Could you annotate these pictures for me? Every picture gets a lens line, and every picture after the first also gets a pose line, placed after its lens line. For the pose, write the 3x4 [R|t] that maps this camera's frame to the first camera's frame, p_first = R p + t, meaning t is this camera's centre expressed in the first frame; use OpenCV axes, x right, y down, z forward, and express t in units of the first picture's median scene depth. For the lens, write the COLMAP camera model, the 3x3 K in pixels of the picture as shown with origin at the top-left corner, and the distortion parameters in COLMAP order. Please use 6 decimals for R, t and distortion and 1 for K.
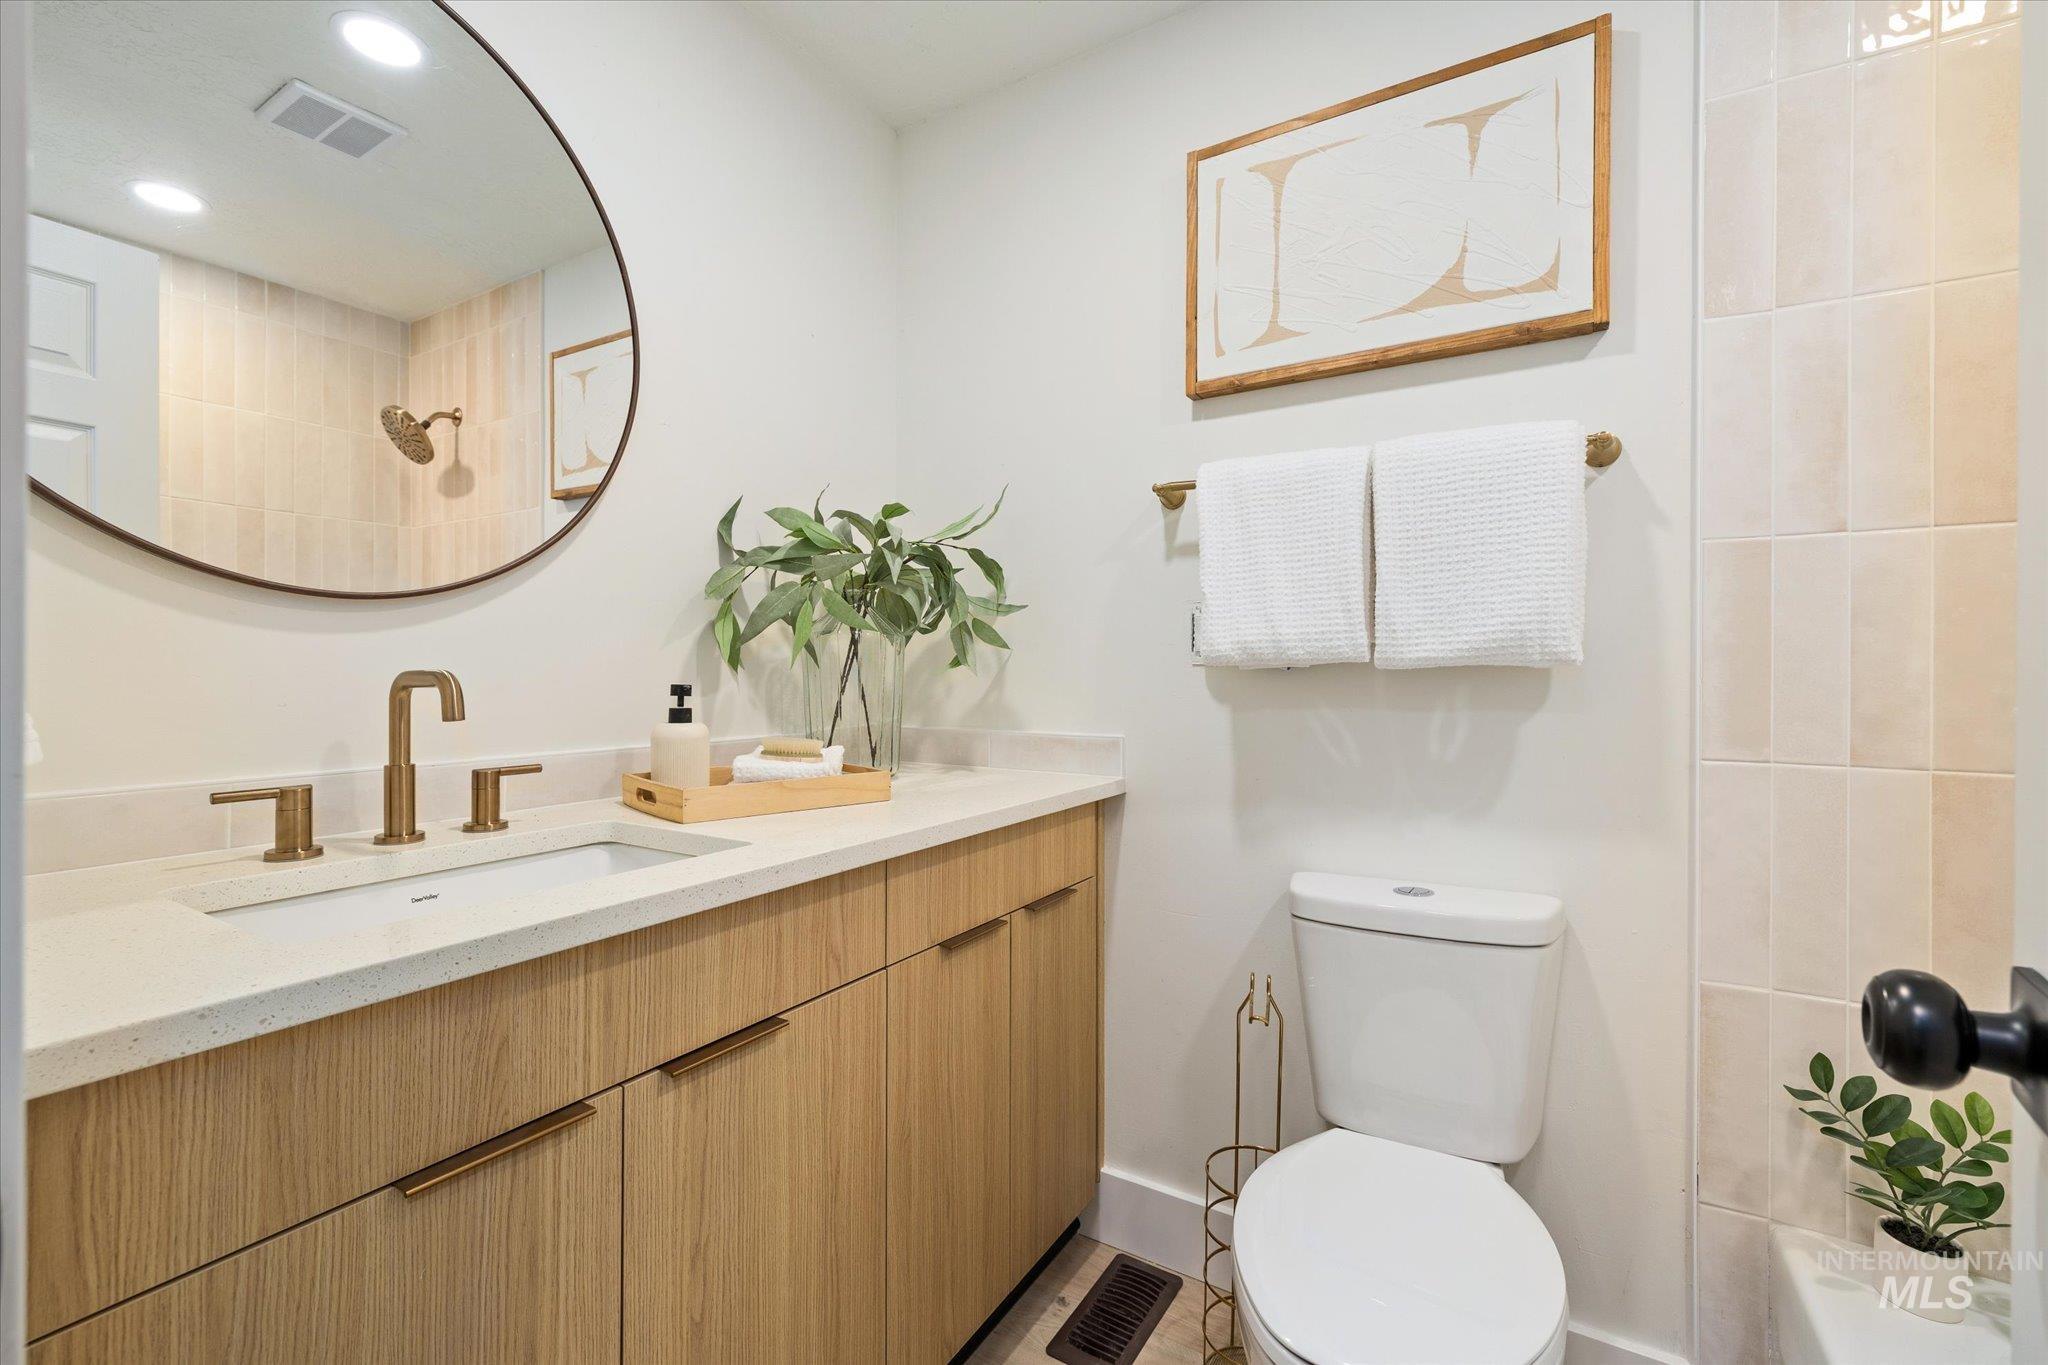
lens RADIAL K [[823.2, 0, 1008.9], [0, 823.2, 679.9], [0, 0, 1]] dist [0.001231, 0.000025]
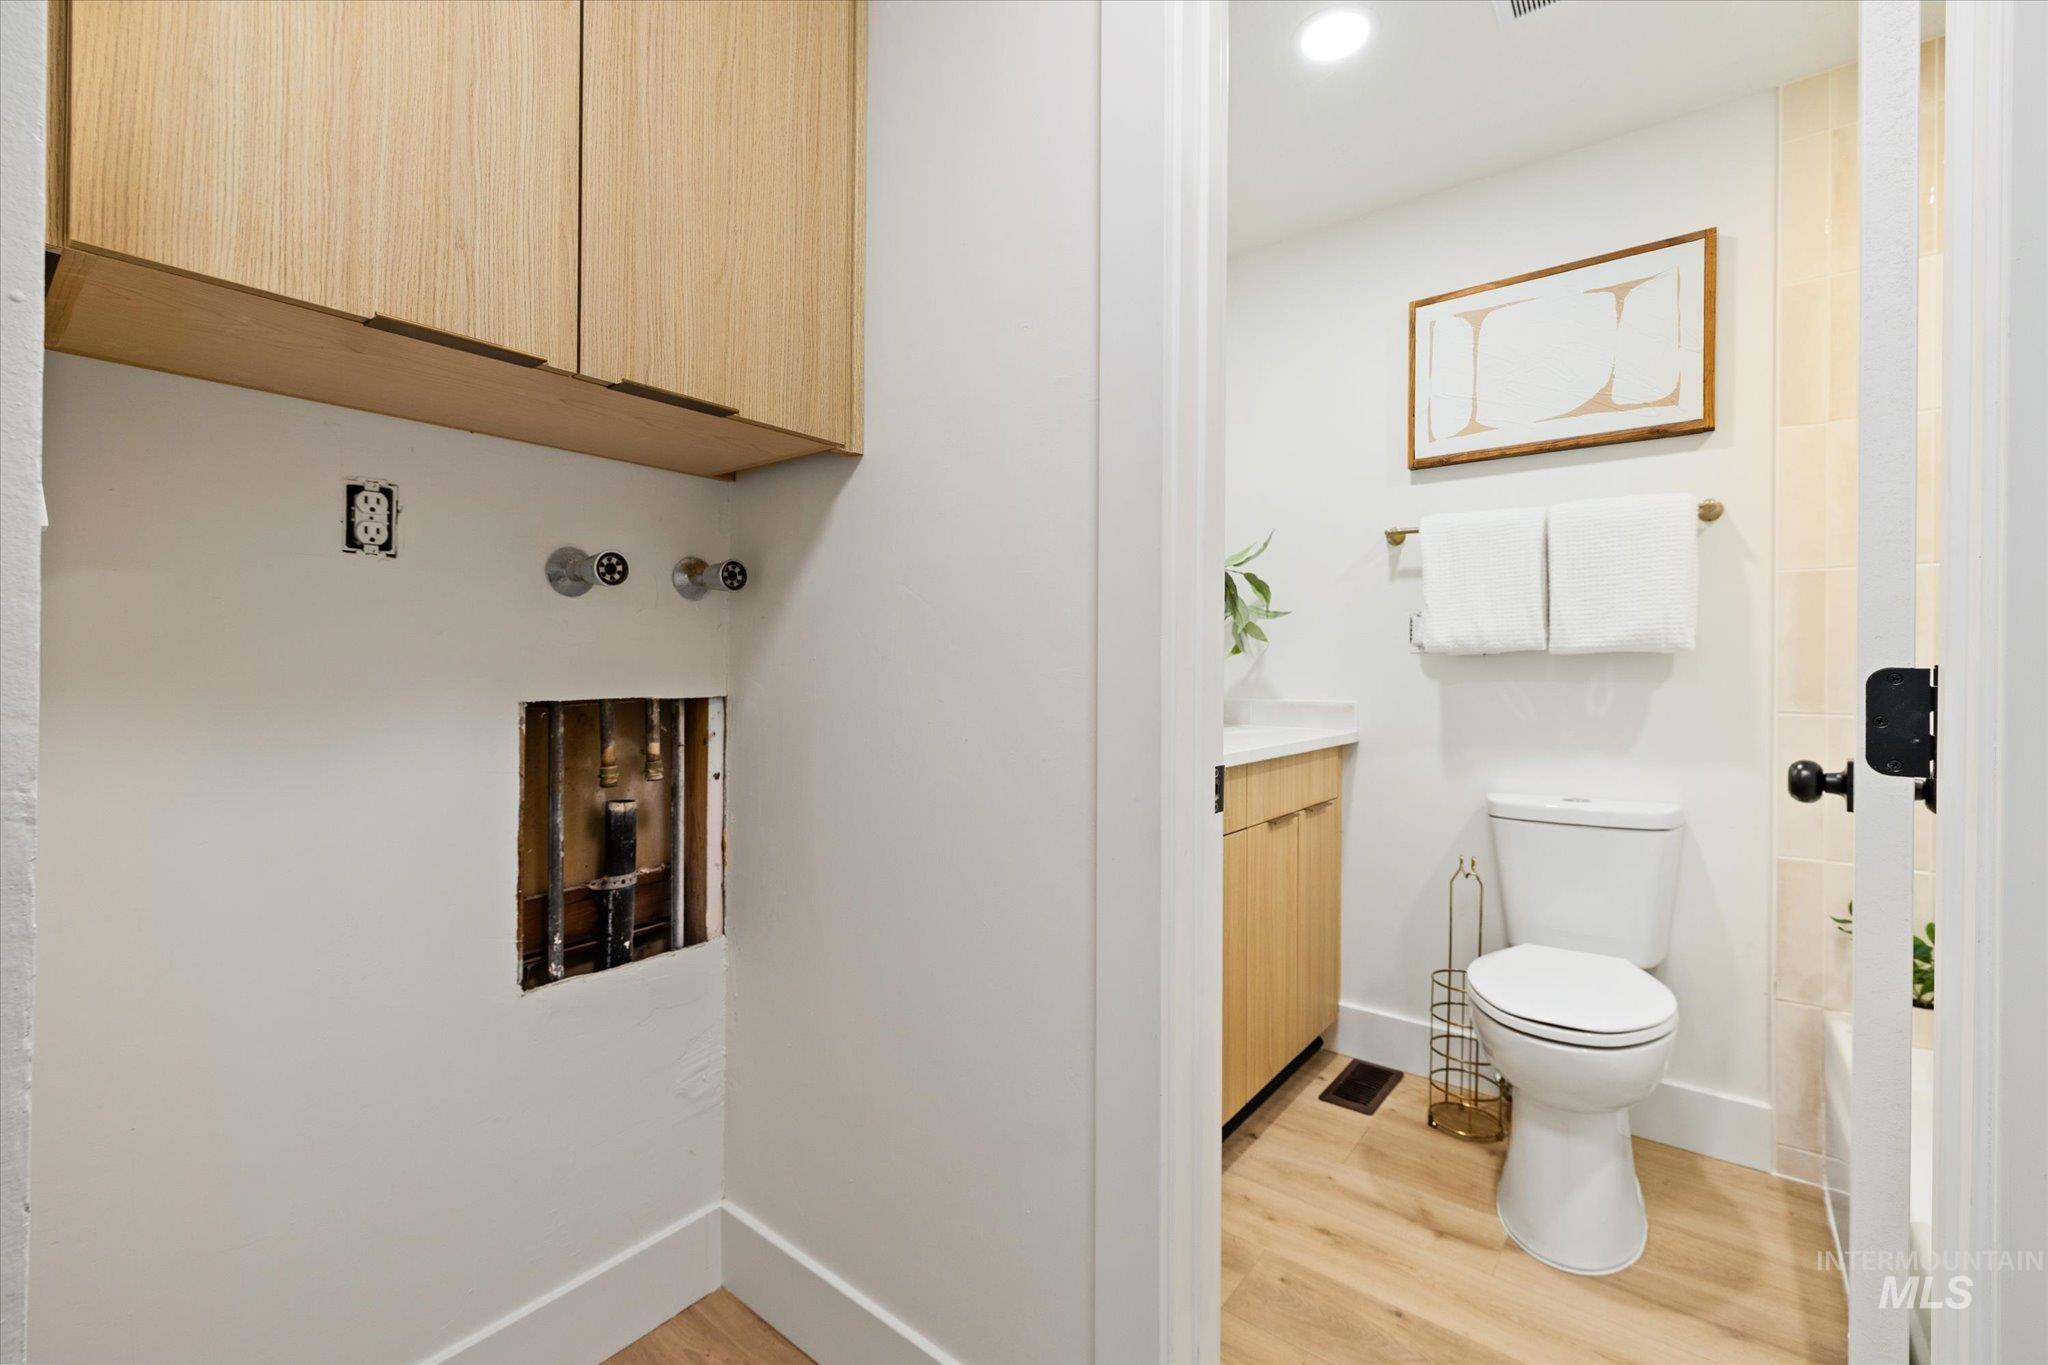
lens RADIAL K [[823.2, 0, 1019.9], [0, 823.2, 672.0], [0, 0, 1]] dist [0.001231, 0.000025]
pose [[0.993901, 0.006102, -0.110106, -0.354113], [-0.006968, 0.999948, -0.007487, 0.037113], [0.110054, 0.008209, 0.993892, -0.610436]]
